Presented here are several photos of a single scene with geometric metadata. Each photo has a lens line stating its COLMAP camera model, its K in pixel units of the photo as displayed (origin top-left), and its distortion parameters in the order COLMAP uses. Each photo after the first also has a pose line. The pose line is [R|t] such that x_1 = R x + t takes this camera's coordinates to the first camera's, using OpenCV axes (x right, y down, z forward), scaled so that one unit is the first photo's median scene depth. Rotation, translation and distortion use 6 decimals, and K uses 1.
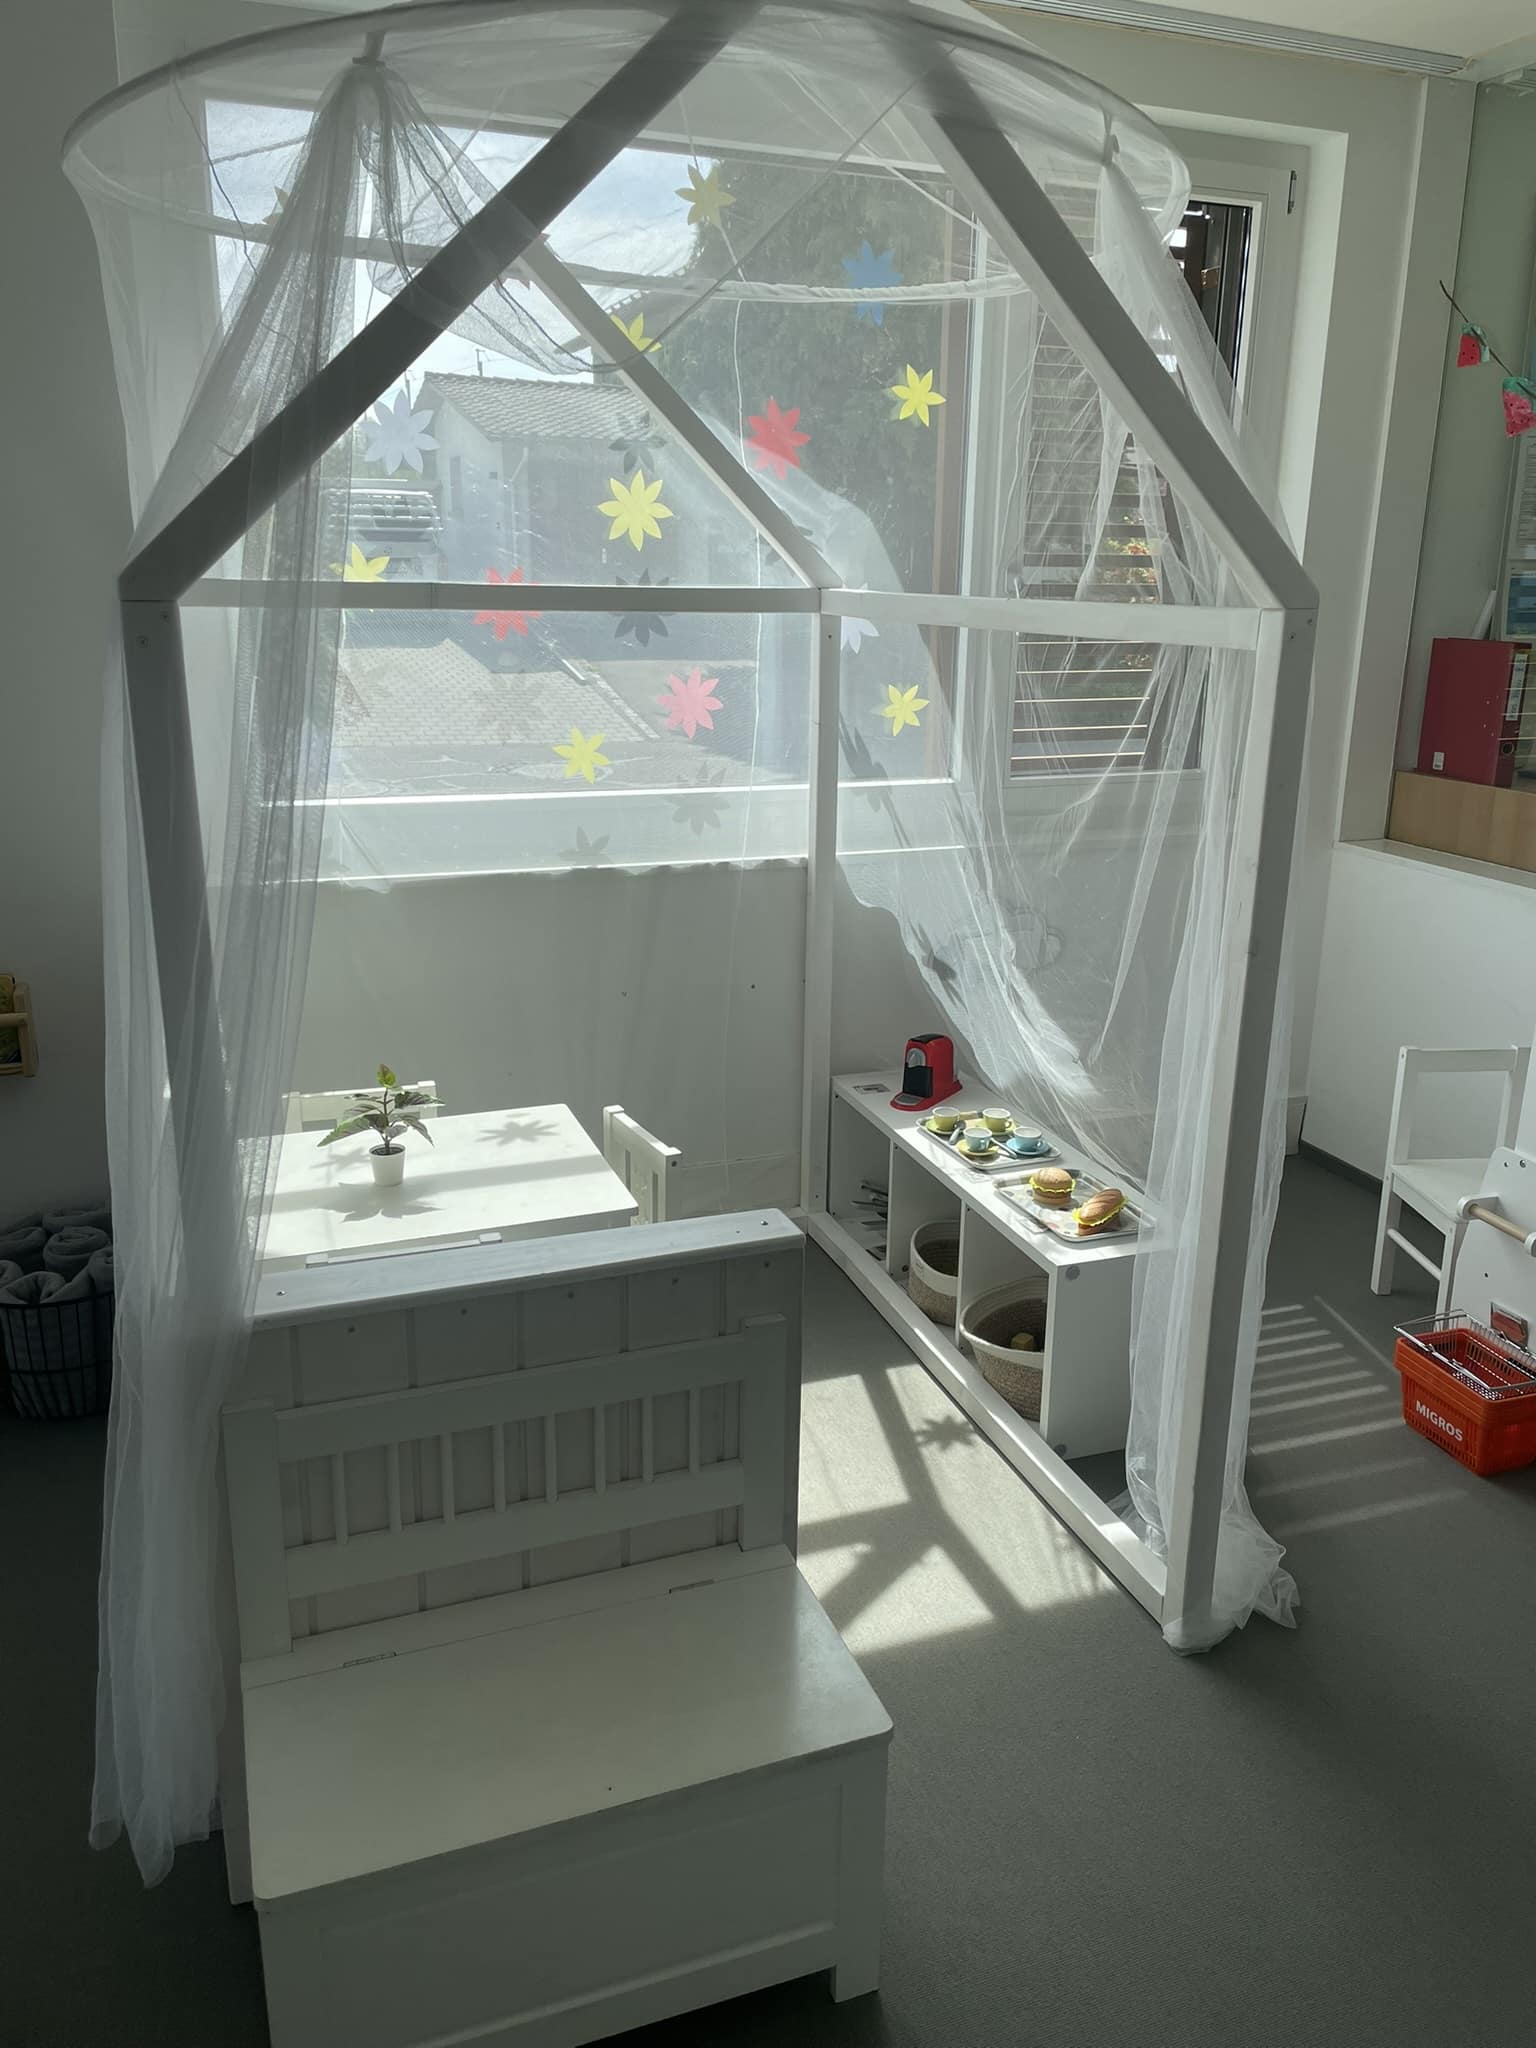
lens RADIAL K [[1553.2, 0, 772.2], [0, 1553.2, 1008.1], [0, 0, 1]] dist [0.047693, -0.042954]
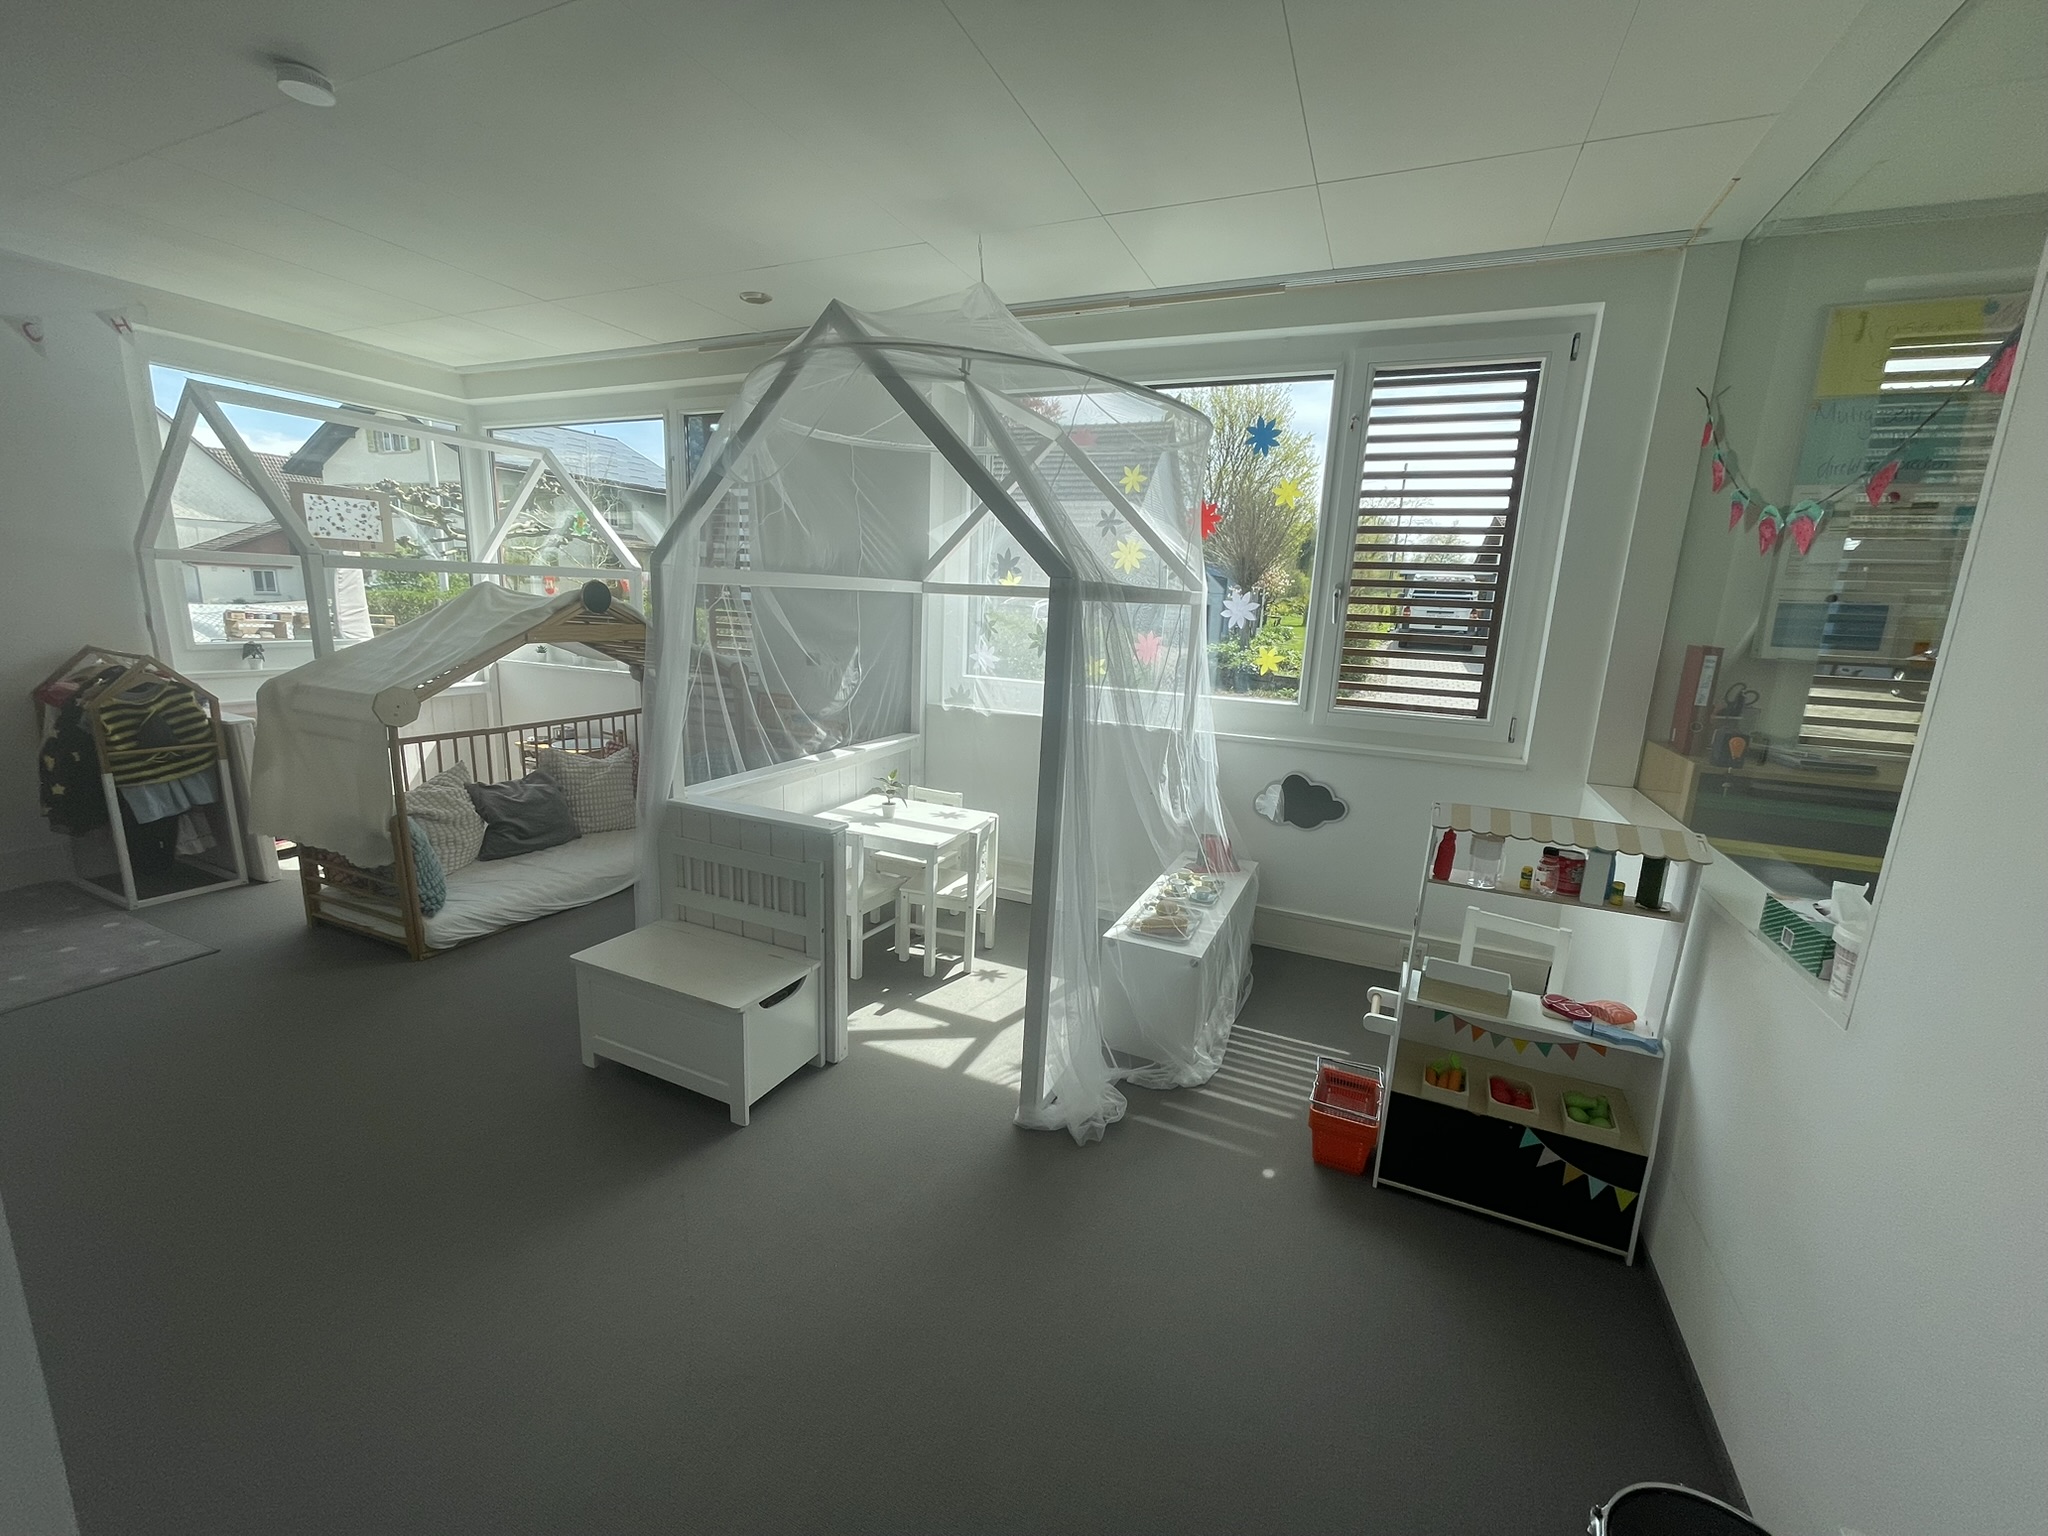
lens RADIAL K [[830.4, 0, 1015.8], [0, 830.4, 762.1], [0, 0, 1]] dist [-0.012329, -0.000028]
pose [[0.697305, 0.156479, -0.699485, 0.744823], [-0.226302, 0.974027, -0.007702, -0.007564], [0.680112, 0.163666, 0.714605, 0.183612]]
